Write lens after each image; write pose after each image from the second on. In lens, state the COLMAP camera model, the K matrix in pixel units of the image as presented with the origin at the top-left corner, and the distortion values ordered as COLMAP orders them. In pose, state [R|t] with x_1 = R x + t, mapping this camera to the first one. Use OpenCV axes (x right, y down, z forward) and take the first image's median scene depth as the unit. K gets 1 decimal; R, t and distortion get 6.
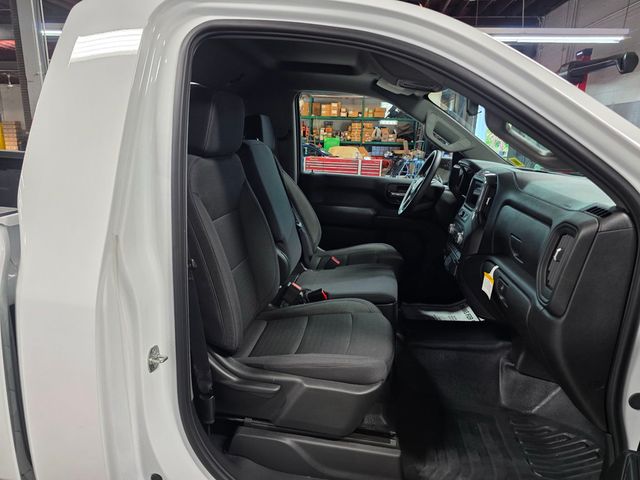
lens RADIAL K [[441.3, 0, 310.1], [0, 441.3, 237.8], [0, 0, 1]] dist [0.058379, -0.046318]
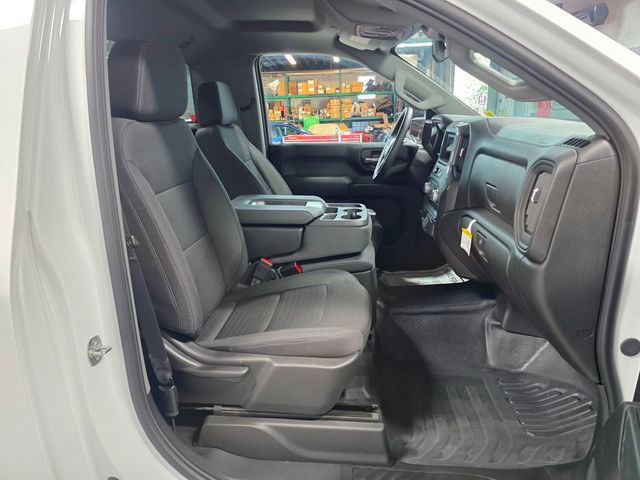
lens RADIAL K [[441.3, 0, 317.0], [0, 441.3, 235.8], [0, 0, 1]] dist [0.058379, -0.046318]
pose [[0.995980, -0.081111, 0.038003, 0.052570], [0.079660, 0.996088, 0.038246, 0.034977], [-0.040956, -0.035065, 0.998545, 0.081387]]
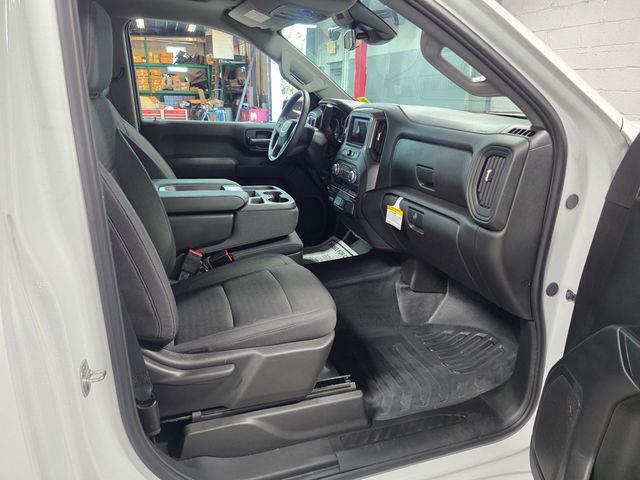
lens RADIAL K [[441.3, 0, 321.1], [0, 441.3, 234.8], [0, 0, 1]] dist [0.058379, -0.046318]
pose [[0.888914, -0.161282, 0.428742, -0.213567], [0.118290, 0.985042, 0.125296, -0.003645], [-0.442537, -0.060661, 0.894696, 0.143423]]
